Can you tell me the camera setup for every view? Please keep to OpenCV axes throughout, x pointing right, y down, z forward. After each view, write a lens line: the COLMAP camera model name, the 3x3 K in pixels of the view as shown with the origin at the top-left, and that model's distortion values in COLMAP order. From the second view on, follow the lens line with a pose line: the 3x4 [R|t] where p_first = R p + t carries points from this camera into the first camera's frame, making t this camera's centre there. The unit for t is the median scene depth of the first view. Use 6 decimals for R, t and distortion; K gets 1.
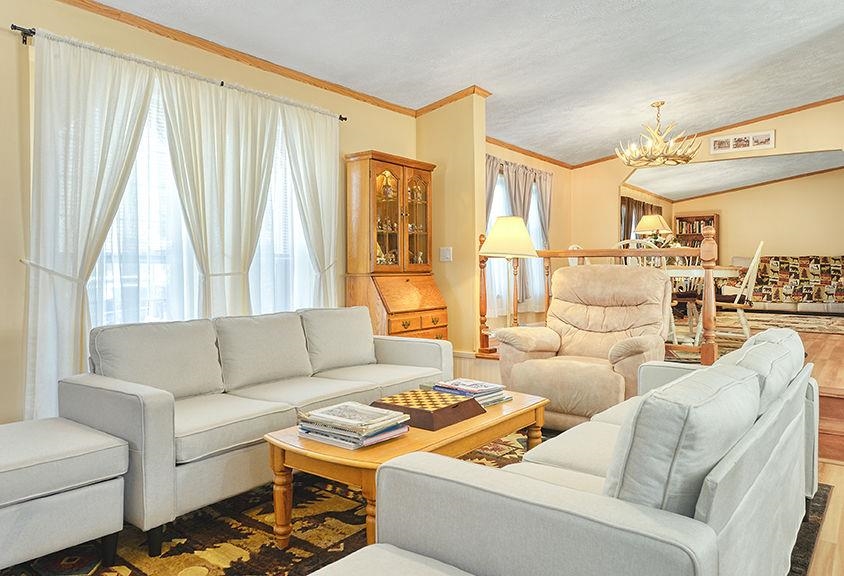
lens RADIAL K [[591.5, 0, 421.0], [0, 591.5, 272.7], [0, 0, 1]] dist [-0.004283, -0.001449]
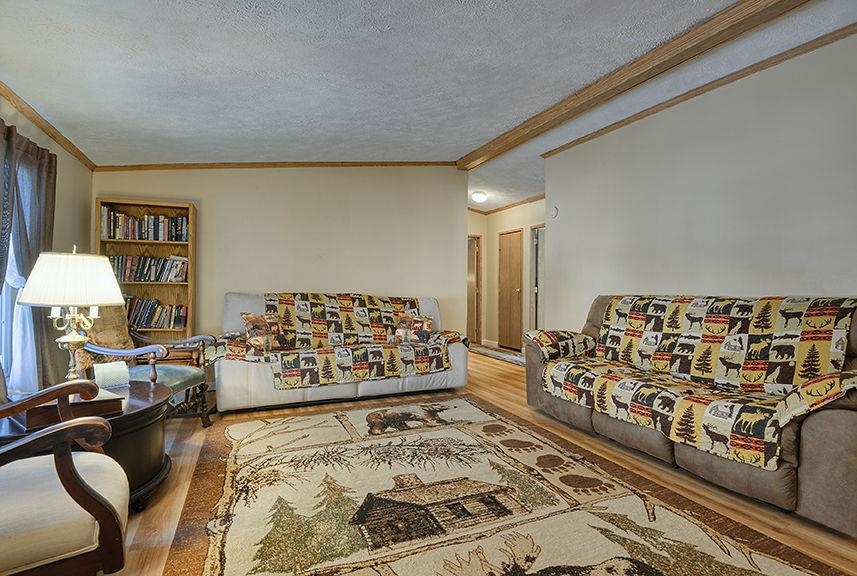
lens RADIAL K [[416.9, 0, 428.5], [0, 416.9, 288.0], [0, 0, 1]] dist [-0.002743, -0.001078]
pose [[0.465874, 0.007679, 0.884818, 0.315385], [-0.009979, 0.999944, -0.003424, -0.034331], [-0.884795, -0.007234, 0.465925, 0.741159]]
